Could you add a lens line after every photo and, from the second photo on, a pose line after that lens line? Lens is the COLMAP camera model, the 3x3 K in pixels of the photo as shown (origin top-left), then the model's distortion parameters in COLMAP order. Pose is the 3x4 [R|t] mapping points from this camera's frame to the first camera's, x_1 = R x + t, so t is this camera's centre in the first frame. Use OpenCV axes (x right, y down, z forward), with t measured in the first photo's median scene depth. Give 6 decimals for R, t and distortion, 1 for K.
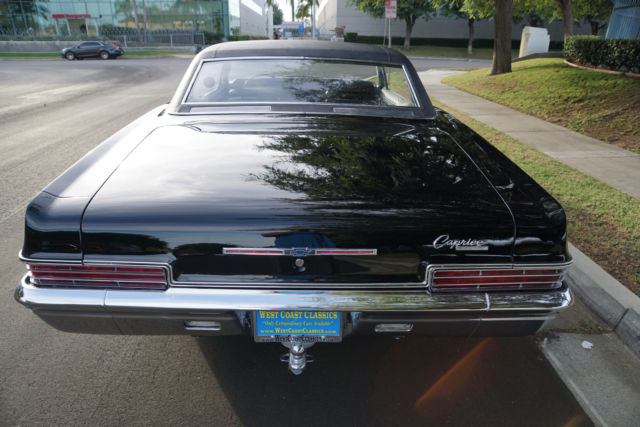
lens RADIAL K [[446.9, 0, 318.5], [0, 446.9, 218.5], [0, 0, 1]] dist [-0.153577, 0.114655]
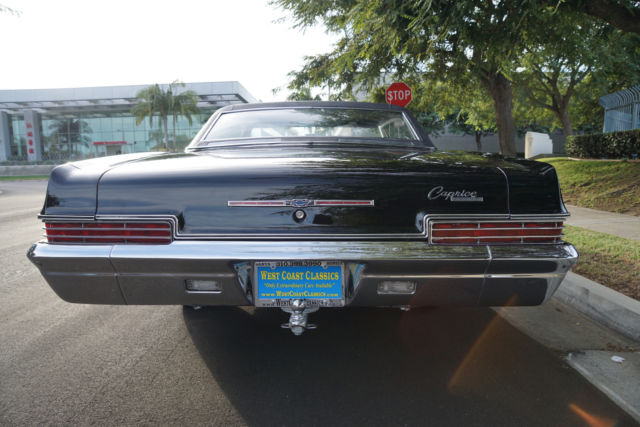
lens RADIAL K [[446.9, 0, 318.5], [0, 446.9, 218.5], [0, 0, 1]] dist [-0.153577, 0.114655]
pose [[0.998890, -0.020805, -0.042251, 0.026245], [0.008464, 0.961830, -0.273518, 0.230239], [0.046328, 0.272857, 0.960939, 0.003124]]
